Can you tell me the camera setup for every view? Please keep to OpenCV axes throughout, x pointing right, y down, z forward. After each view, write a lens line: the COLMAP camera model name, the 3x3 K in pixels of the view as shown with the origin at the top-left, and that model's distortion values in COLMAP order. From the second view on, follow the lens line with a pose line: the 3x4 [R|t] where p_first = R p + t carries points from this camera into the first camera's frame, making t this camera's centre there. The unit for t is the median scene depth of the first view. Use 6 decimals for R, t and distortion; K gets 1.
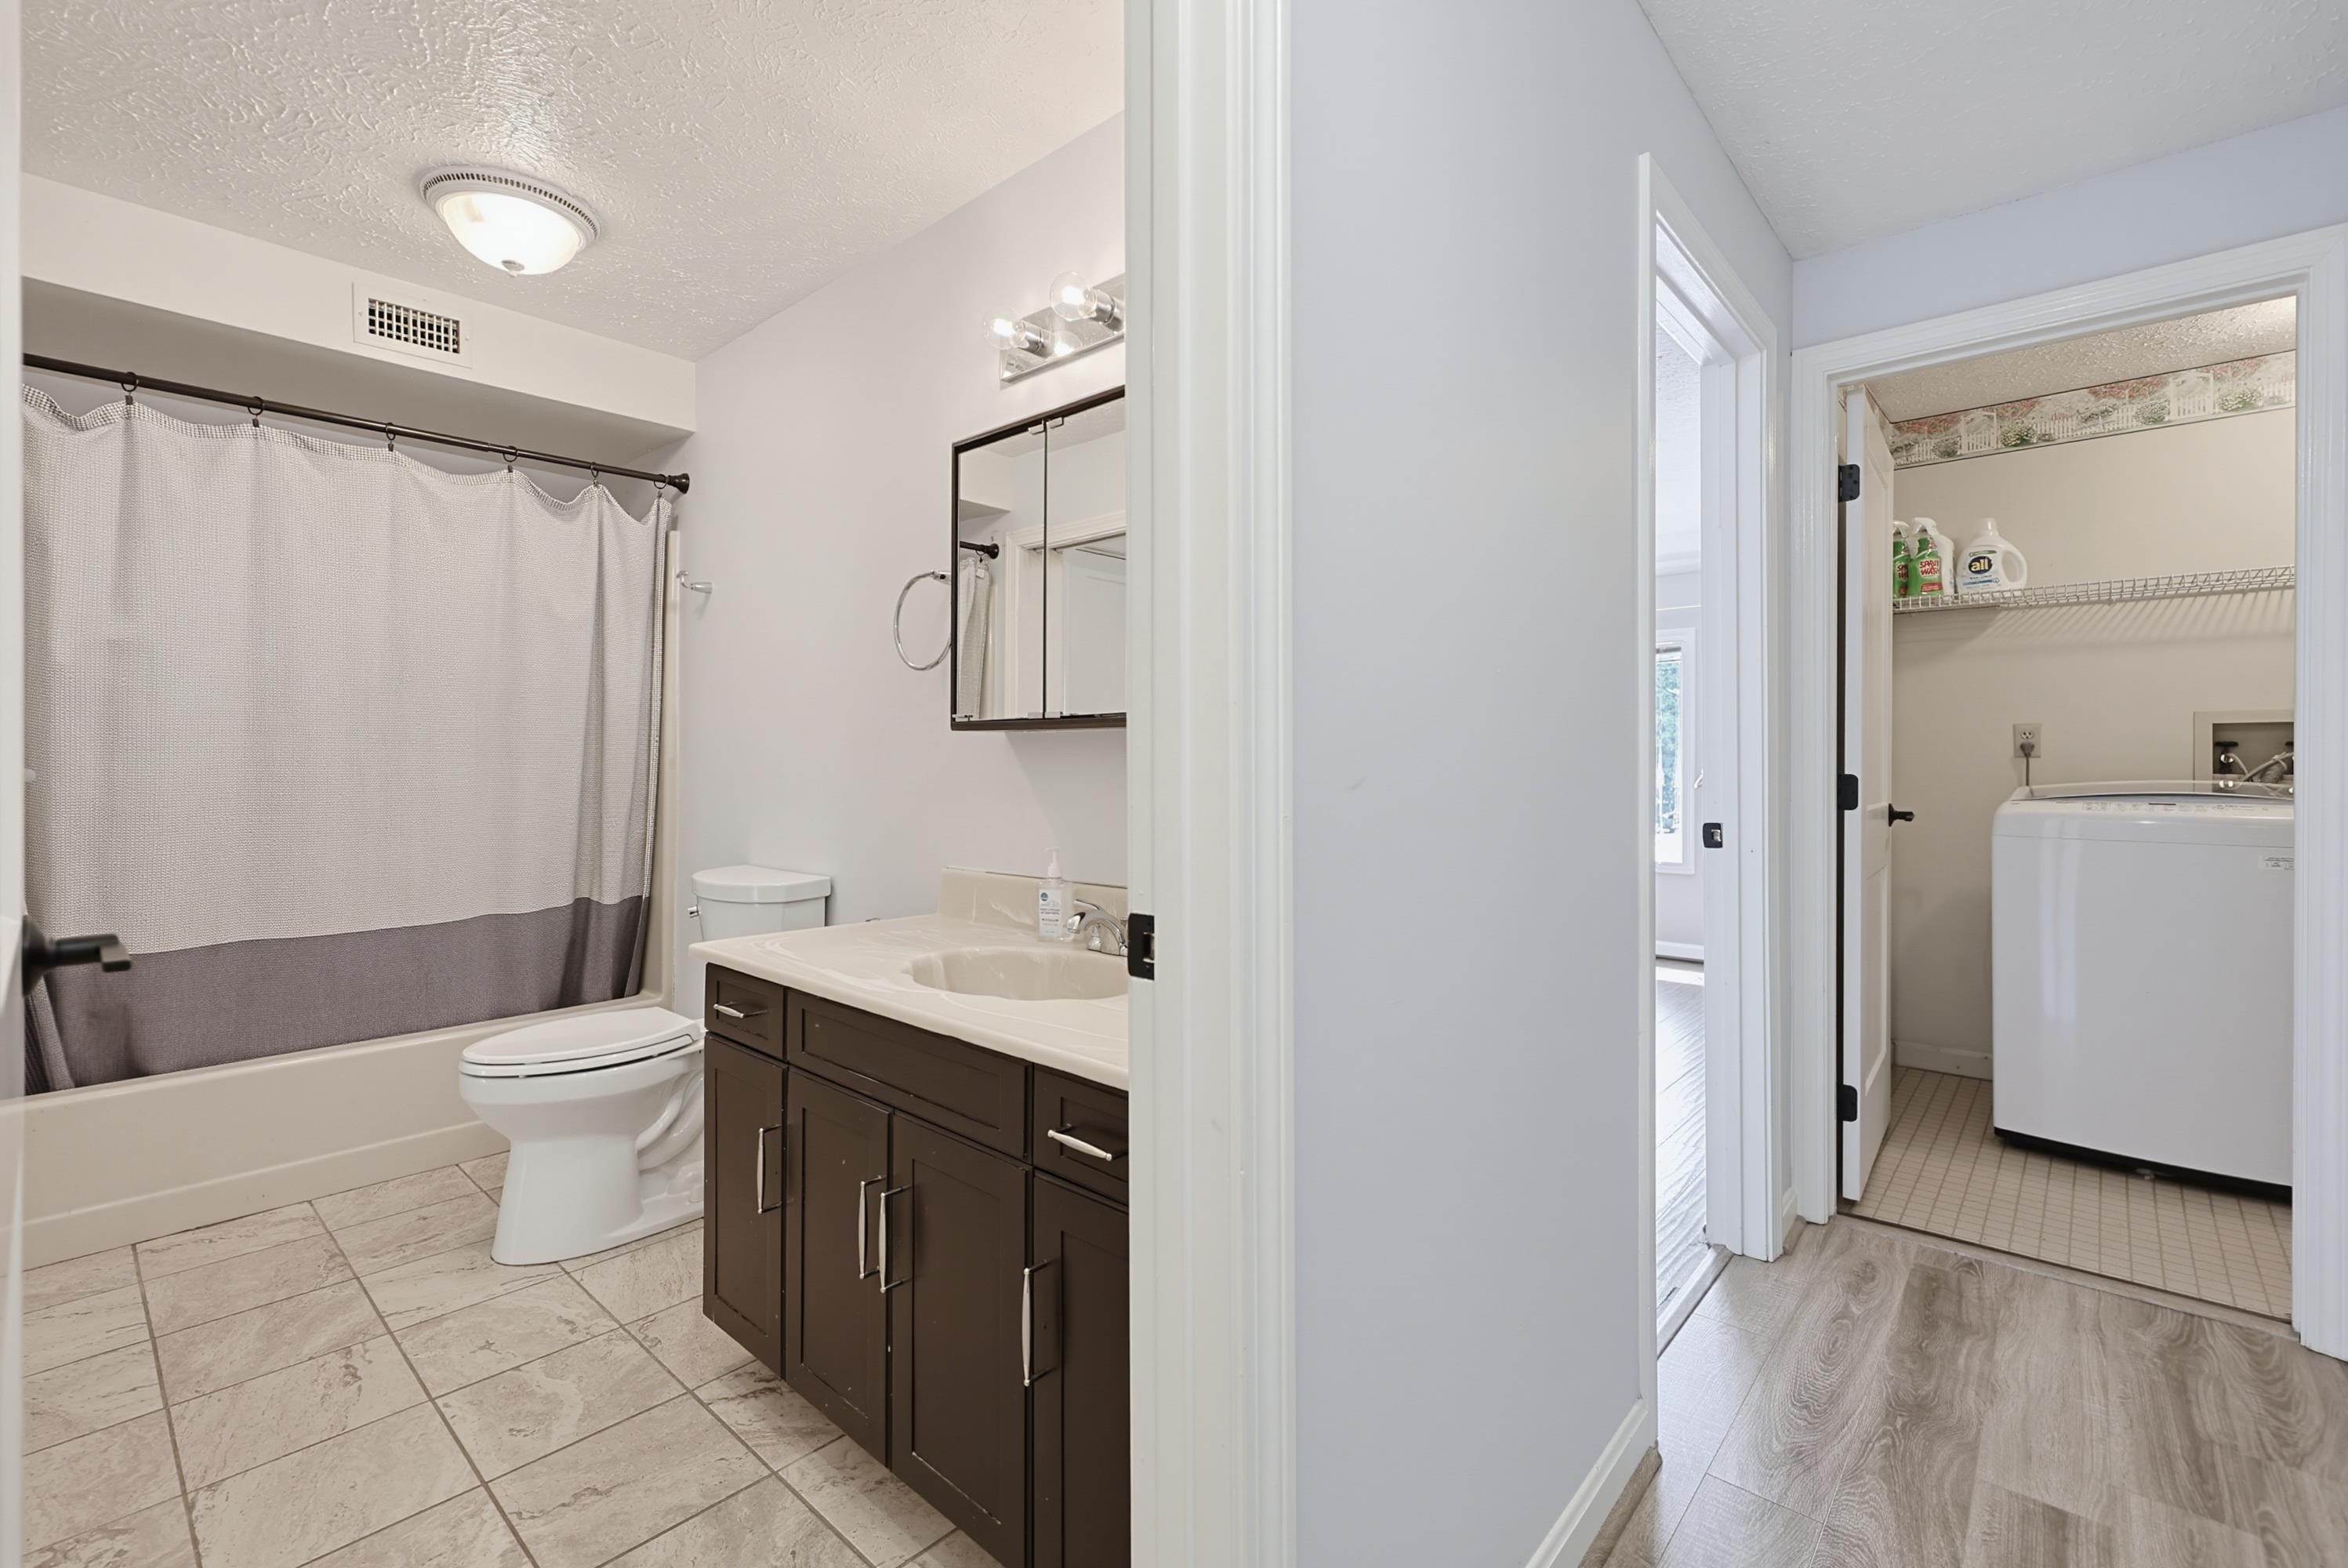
lens RADIAL K [[1047.5, 0, 1176.8], [0, 1047.5, 747.1], [0, 0, 1]] dist [-0.001512, -0.000649]
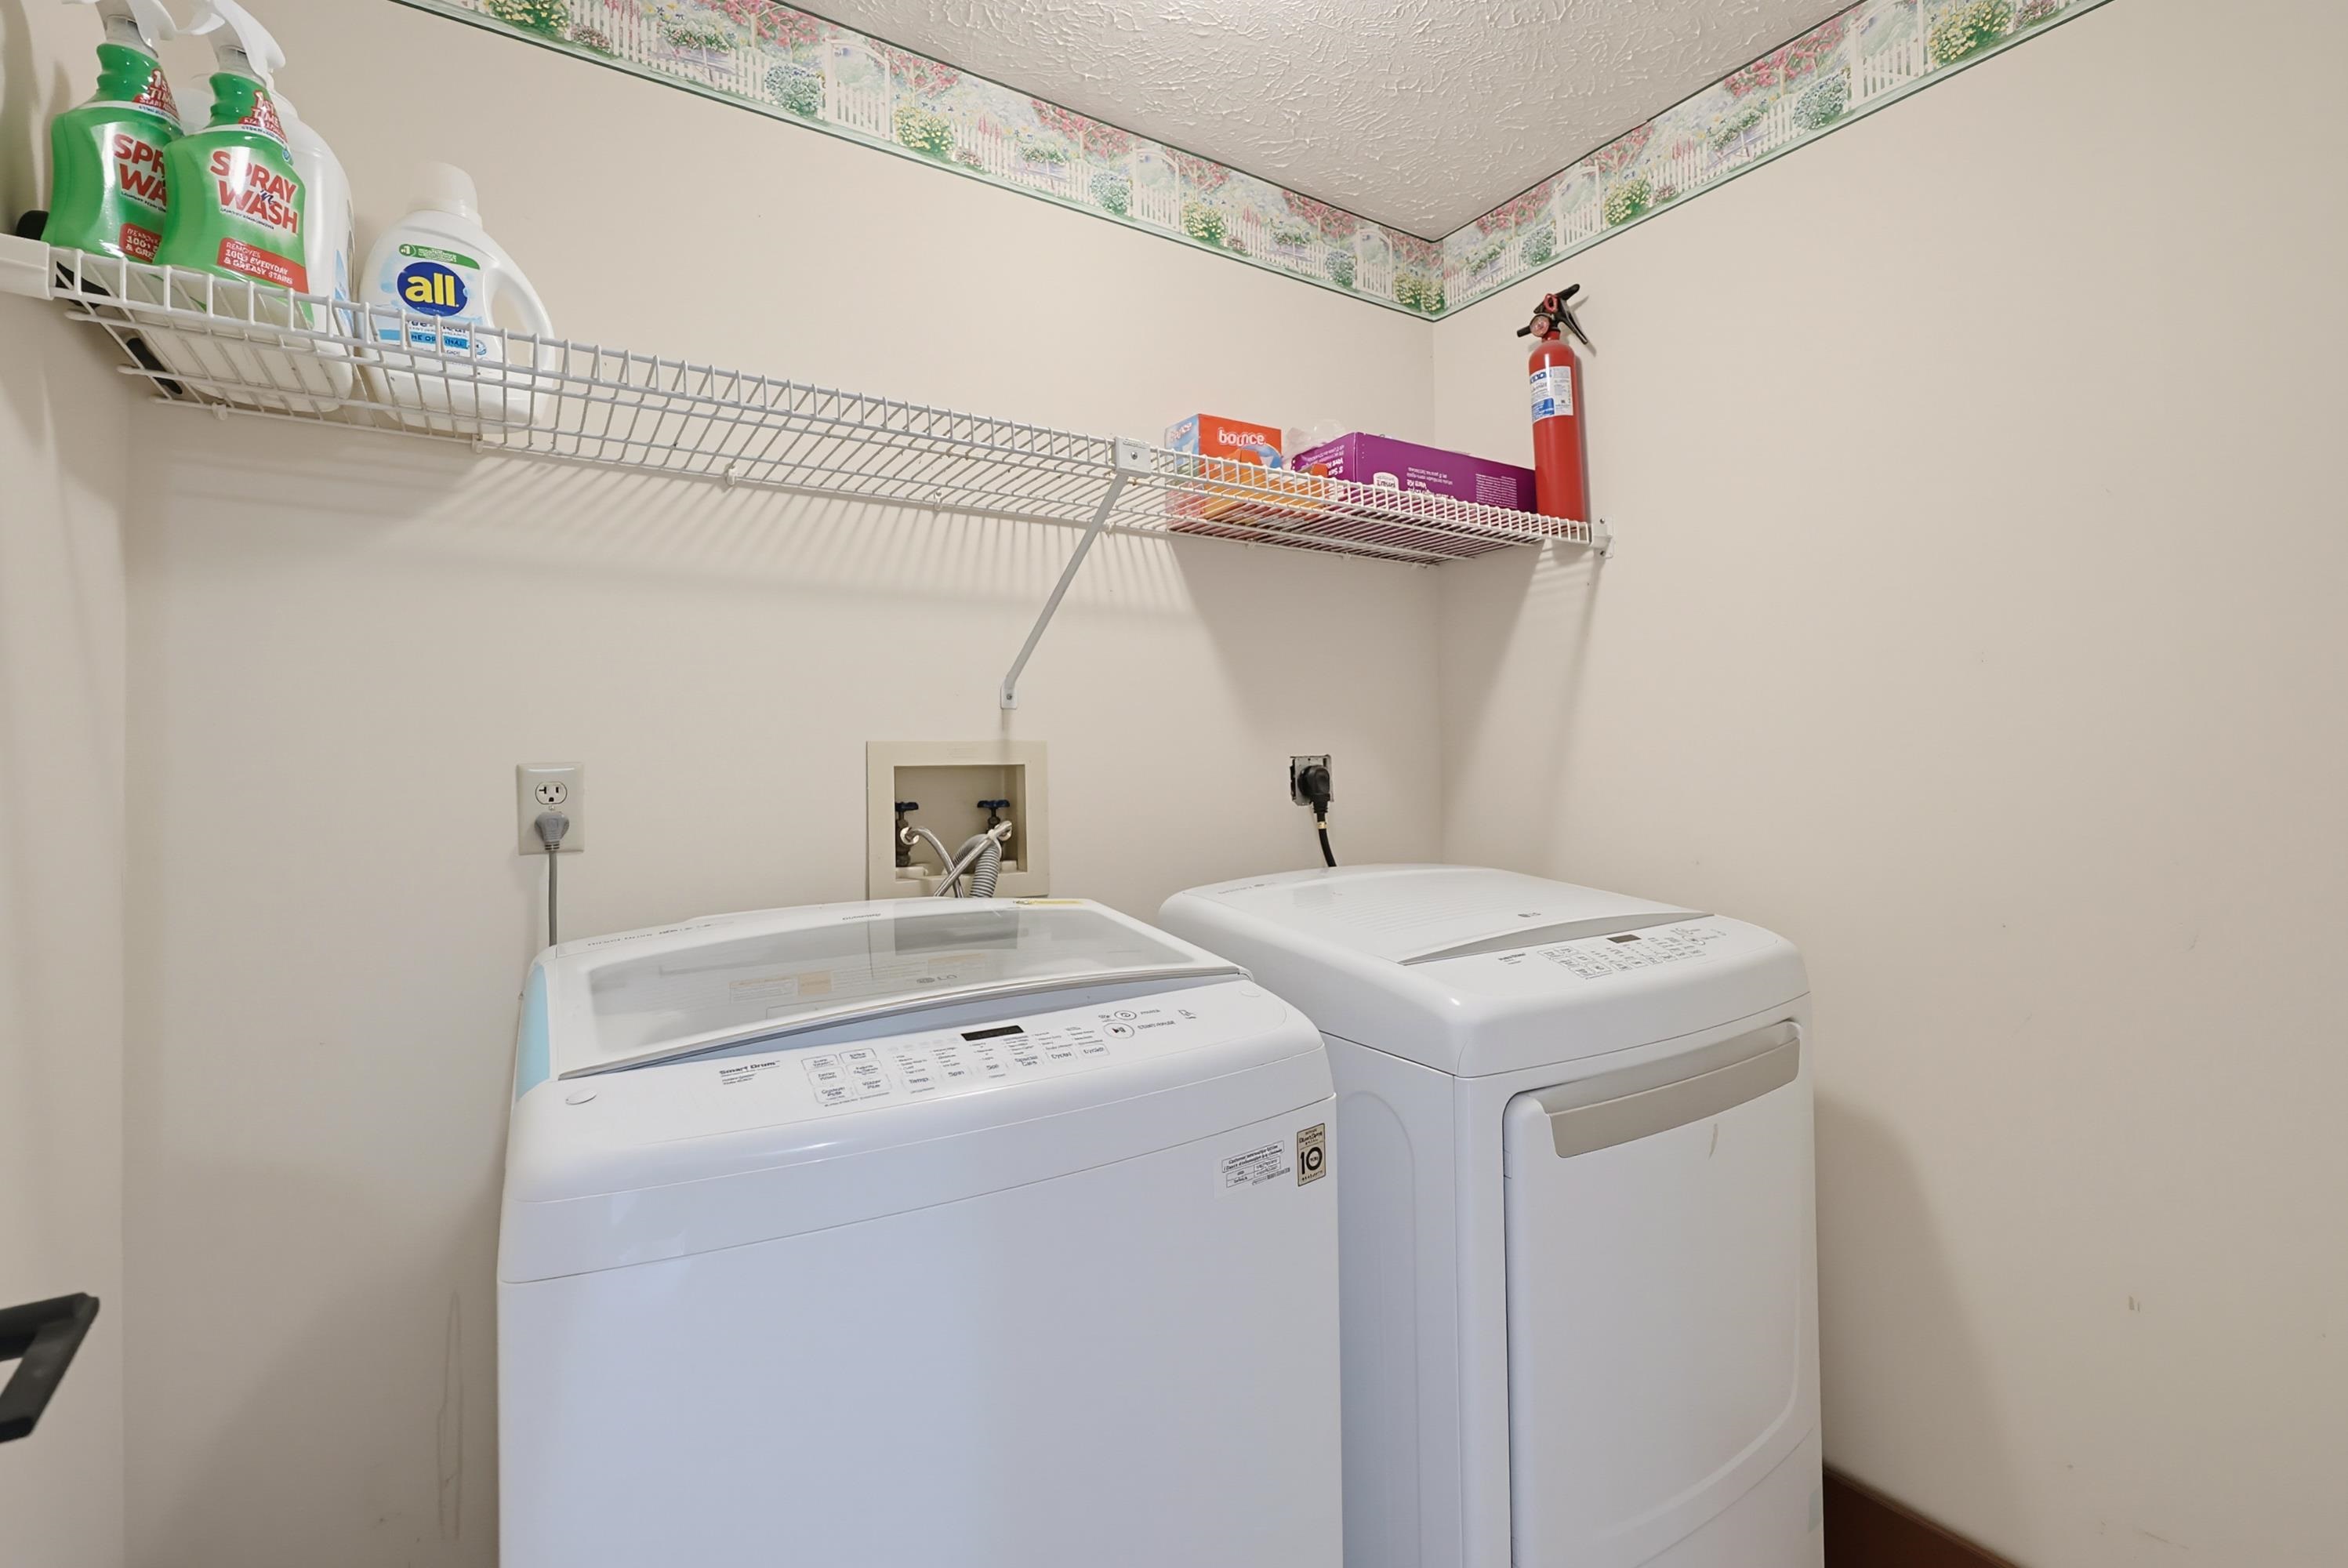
lens RADIAL K [[1047.5, 0, 1176.8], [0, 1047.5, 747.1], [0, 0, 1]] dist [-0.001512, -0.000649]
pose [[0.272132, 0.003806, 0.962252, 0.516926], [0.000590, 0.999991, -0.004122, -0.027165], [-0.962260, 0.001690, 0.272127, 0.687753]]
